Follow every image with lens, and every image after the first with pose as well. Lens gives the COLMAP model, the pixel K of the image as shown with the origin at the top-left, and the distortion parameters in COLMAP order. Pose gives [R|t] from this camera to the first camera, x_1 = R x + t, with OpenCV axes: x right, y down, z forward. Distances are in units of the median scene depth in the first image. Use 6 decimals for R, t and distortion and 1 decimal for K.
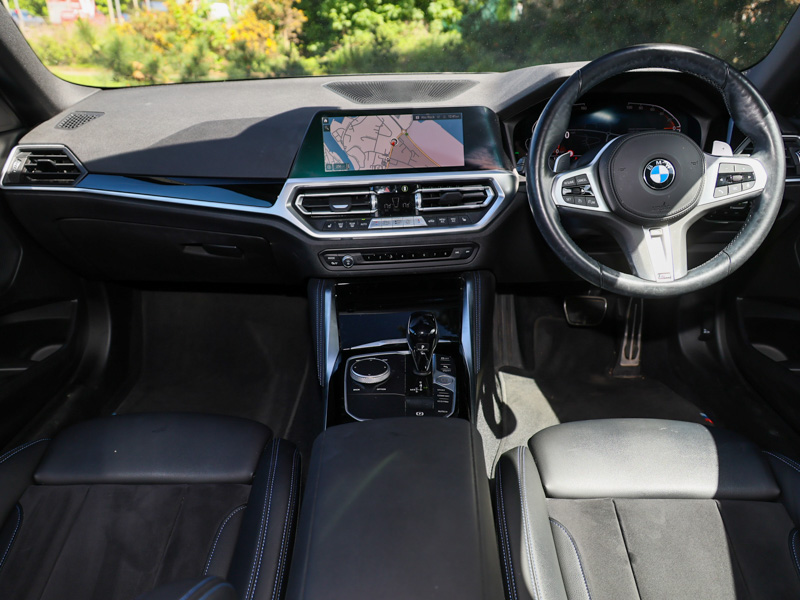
lens RADIAL K [[633.3, 0, 377.3], [0, 633.3, 300.9], [0, 0, 1]] dist [0.001032, -0.004141]
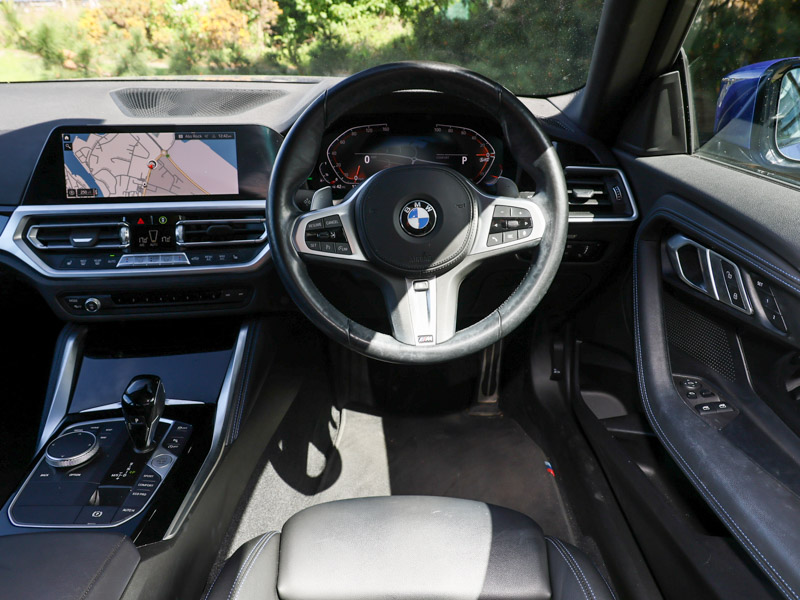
lens RADIAL K [[609.4, 0, 400.0], [0, 609.4, 300.0], [0, 0, 1]] dist [0.000232, -0.001773]
pose [[0.999127, 0.014719, 0.039095, 0.333569], [-0.015604, 0.999627, 0.022425, -0.093634], [-0.038751, -0.023015, 0.998984, 0.166842]]
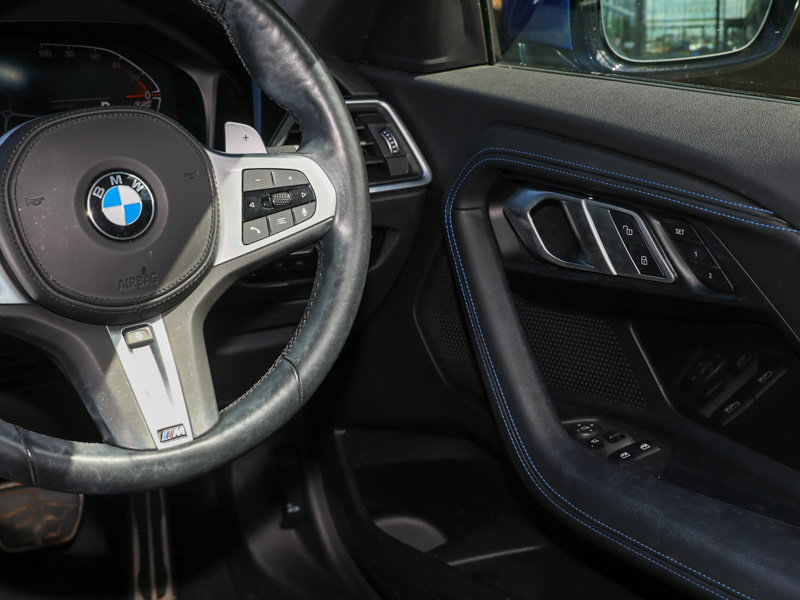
lens RADIAL K [[1388.1, 0, 400.0], [0, 1388.1, 300.0], [0, 0, 1]] dist [-0.021548, 0.038167]
pose [[0.839560, -0.122243, 0.529334, 0.079172], [0.178663, 0.982285, -0.056525, -0.040877], [-0.513048, 0.142029, 0.846528, 0.087320]]
